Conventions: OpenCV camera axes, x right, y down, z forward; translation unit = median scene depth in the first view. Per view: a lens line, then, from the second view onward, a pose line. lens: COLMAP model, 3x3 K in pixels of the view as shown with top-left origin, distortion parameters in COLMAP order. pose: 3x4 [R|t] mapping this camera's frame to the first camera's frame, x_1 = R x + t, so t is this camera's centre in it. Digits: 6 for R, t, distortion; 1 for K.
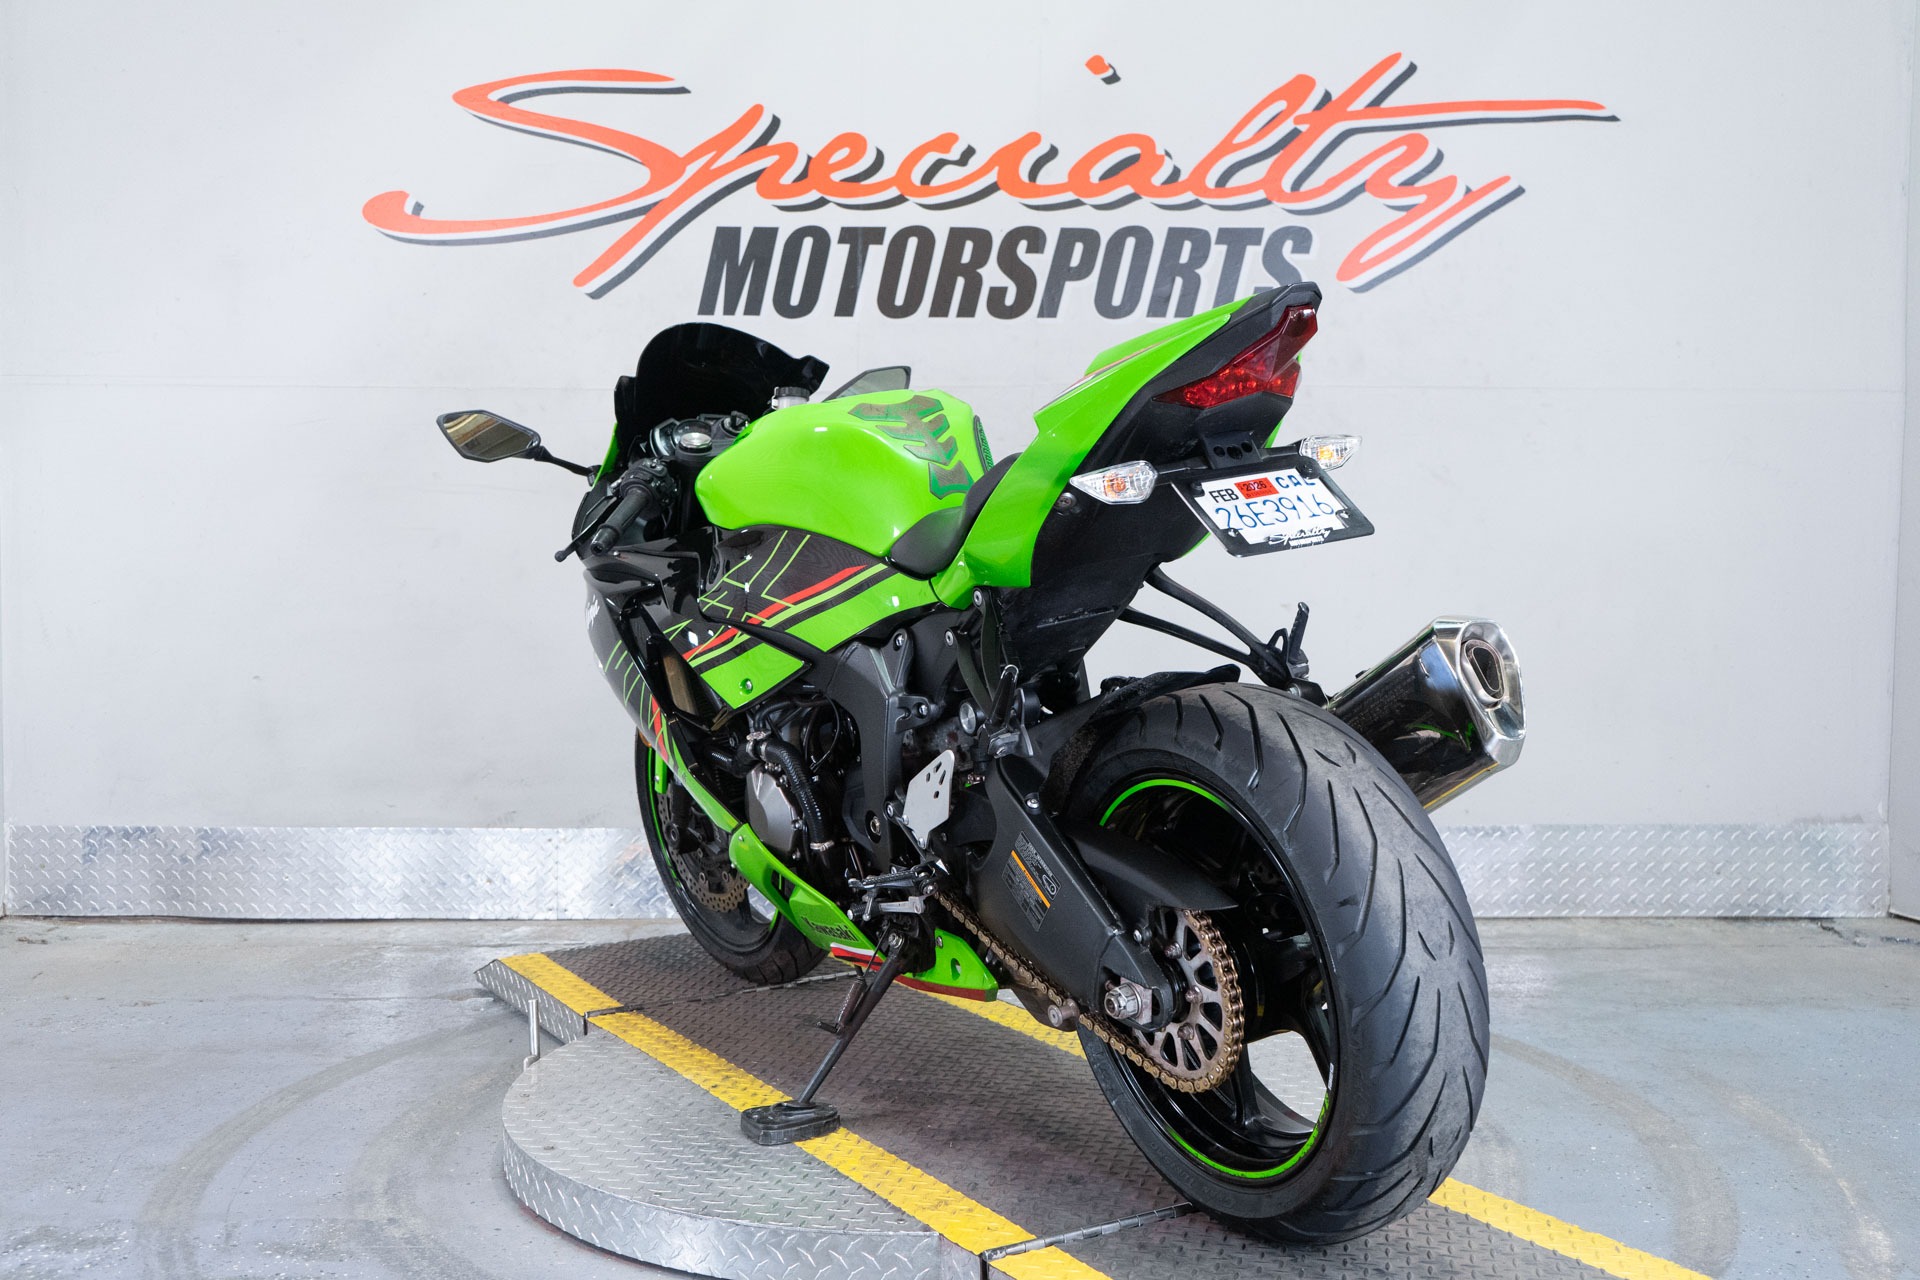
lens RADIAL K [[1947.5, 0, 963.2], [0, 1947.5, 641.2], [0, 0, 1]] dist [0.014321, 0.000000]
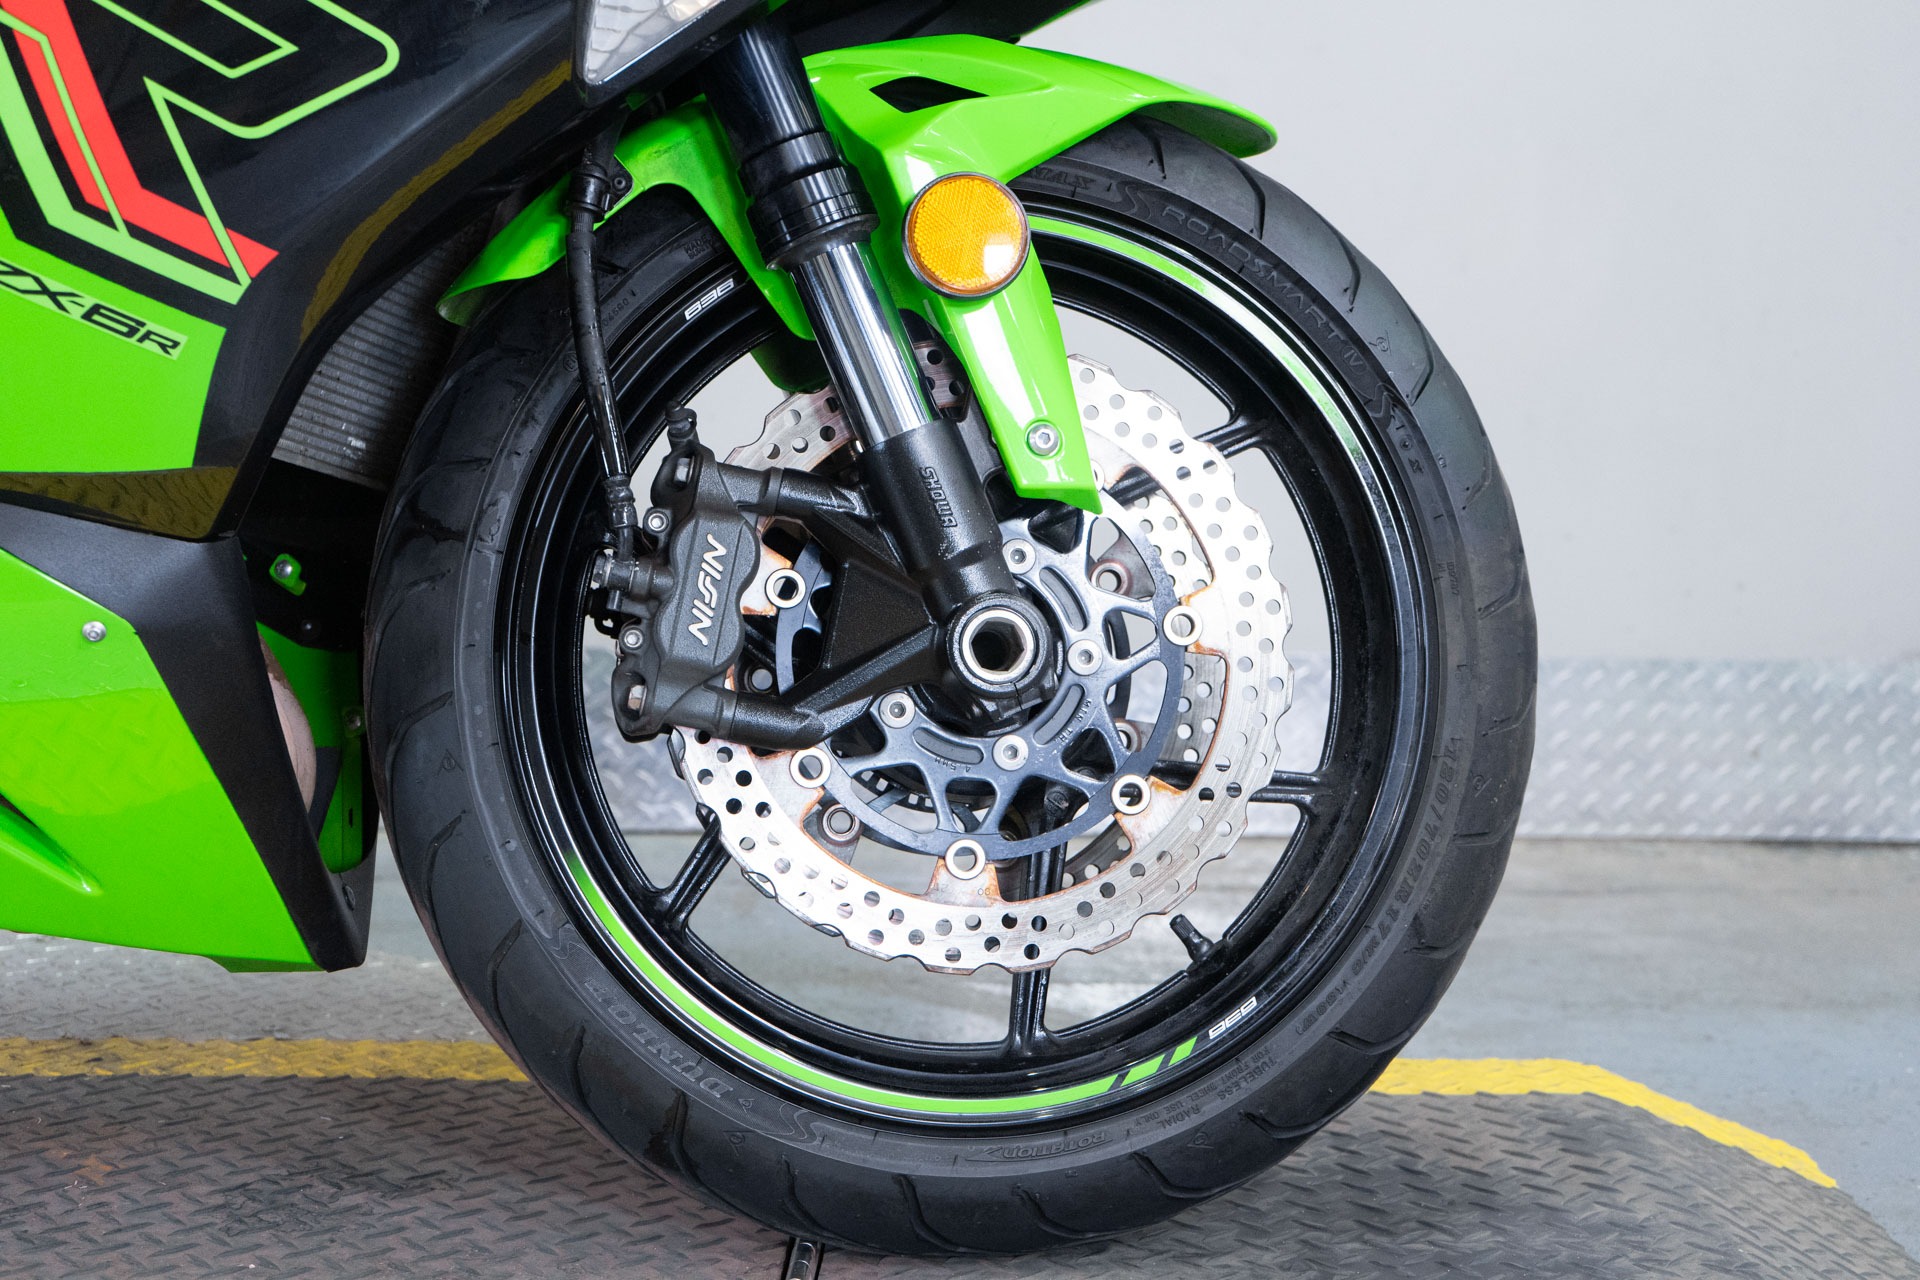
lens RADIAL K [[2590.0, 0, 959.8], [0, 2590.0, 631.0], [0, 0, 1]] dist [0.055178, 0.000000]
pose [[0.997766, 0.016927, 0.064622, 0.131994], [-0.019614, 0.998959, 0.041188, 0.061976], [-0.063858, -0.042364, 0.997059, 0.328381]]
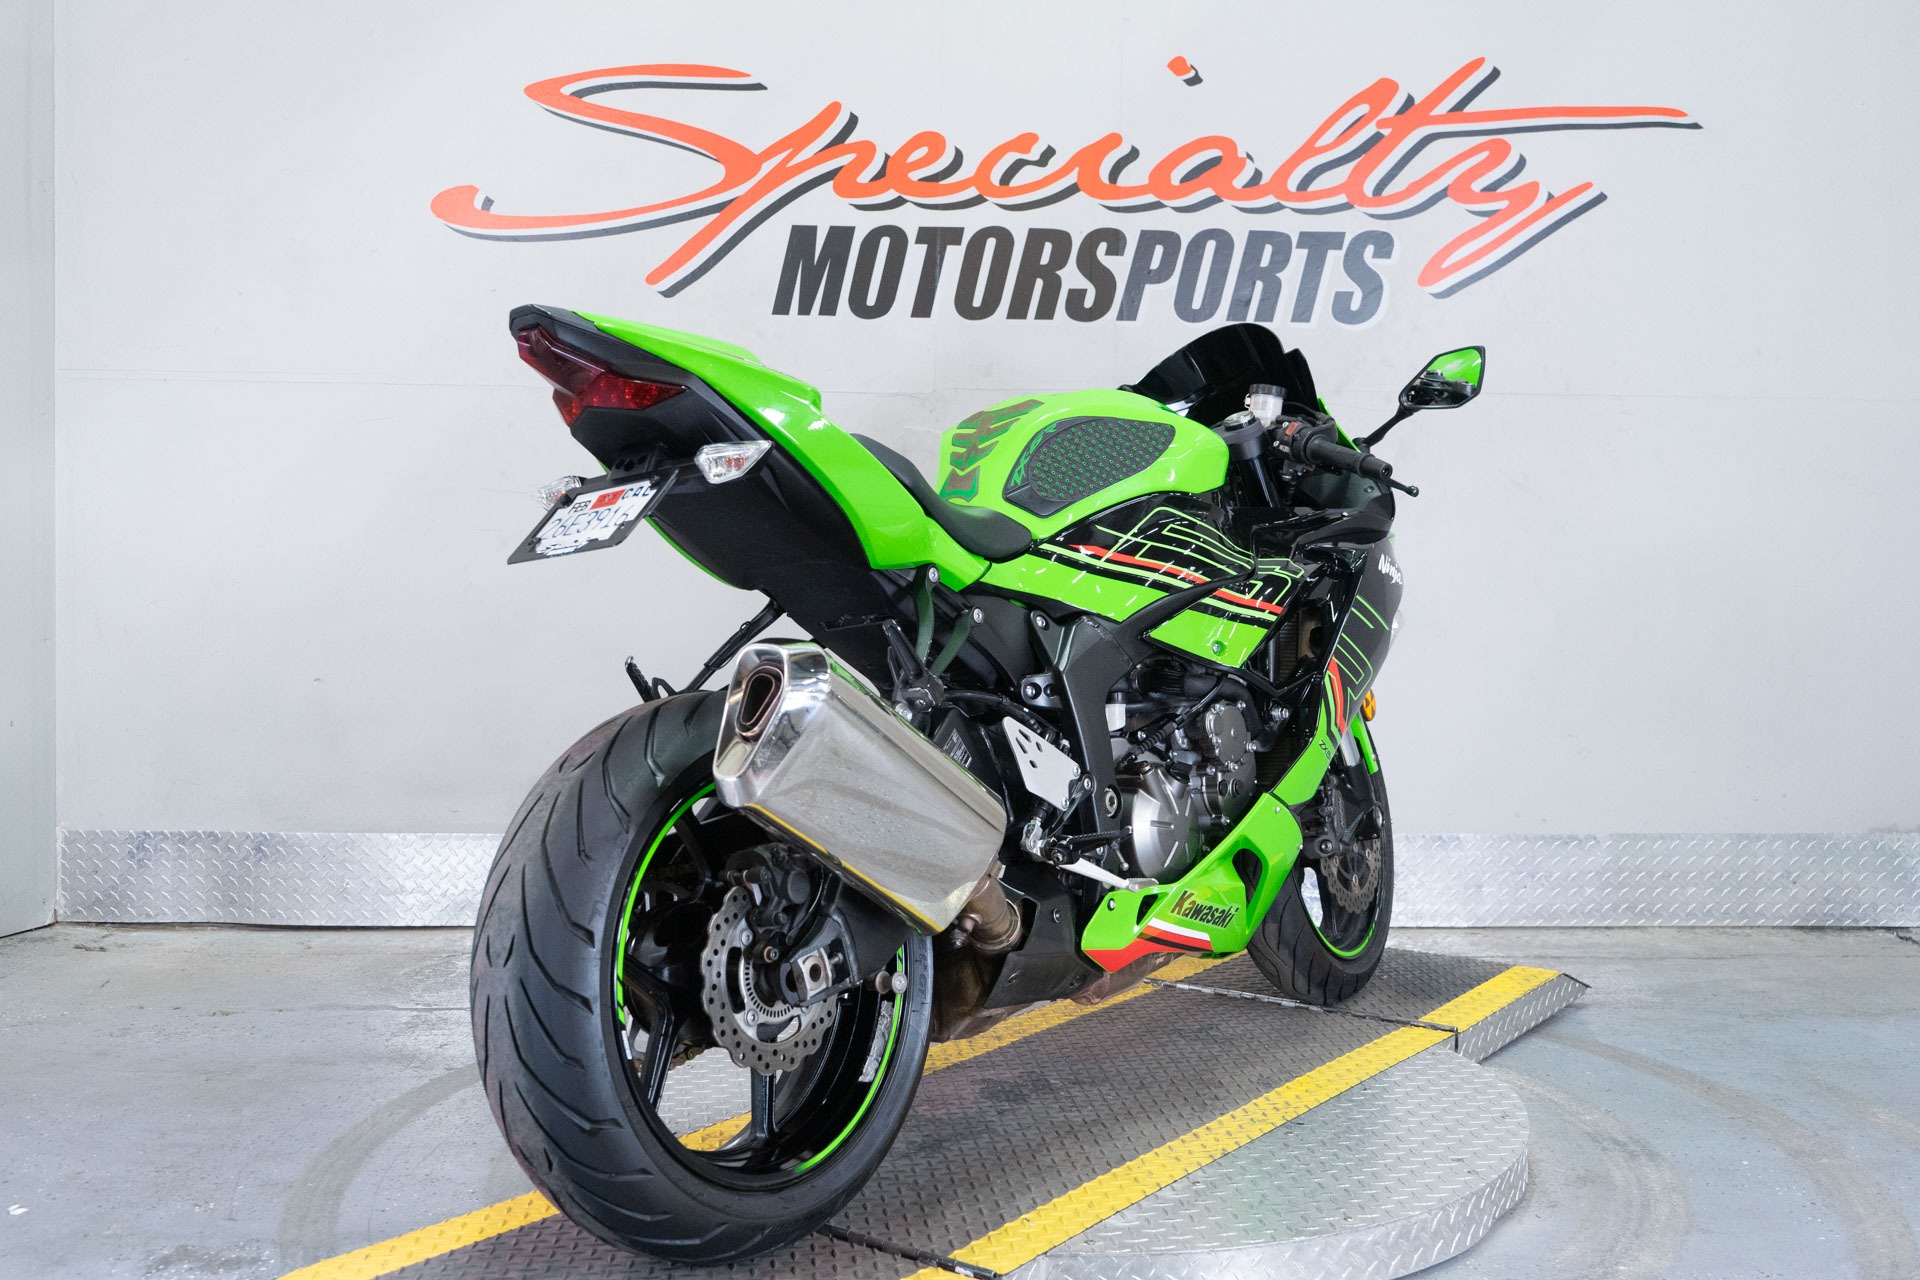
lens RADIAL K [[1947.5, 0, 963.4], [0, 1947.5, 644.1], [0, 0, 1]] dist [0.014321, 0.000000]
pose [[0.999686, 0.005003, 0.024534, -0.063573], [-0.005006, 0.999987, 0.000048, -0.001123], [-0.024533, -0.000171, 0.999699, 0.011464]]
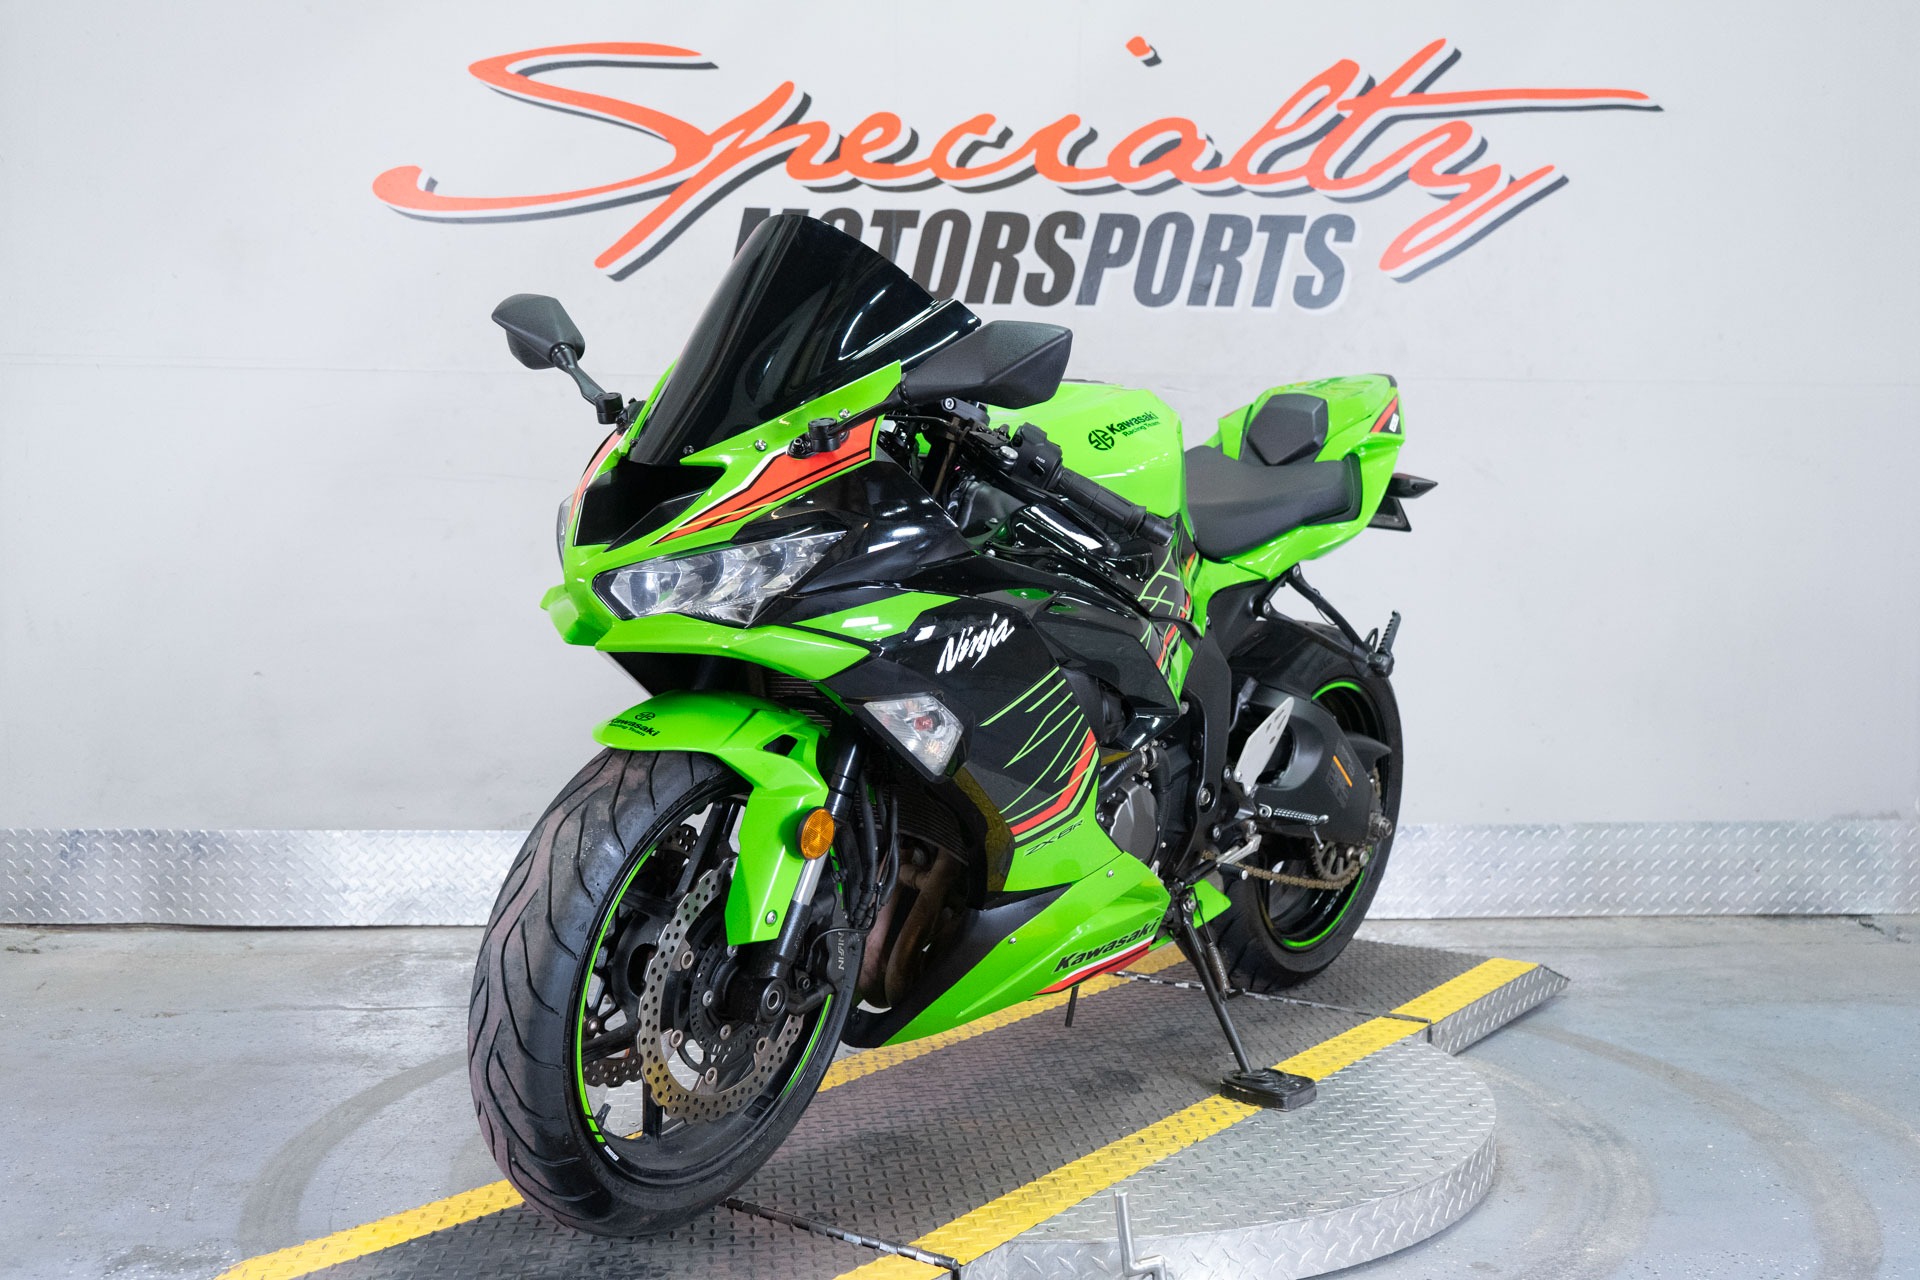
lens RADIAL K [[2015.3, 0, 962.1], [0, 2015.3, 640.2], [0, 0, 1]] dist [0.014625, 0.000000]
pose [[0.998653, 0.001011, 0.051884, -0.071144], [-0.001100, 0.999998, 0.001688, 0.000265], [-0.051882, -0.001743, 0.998652, -0.005367]]
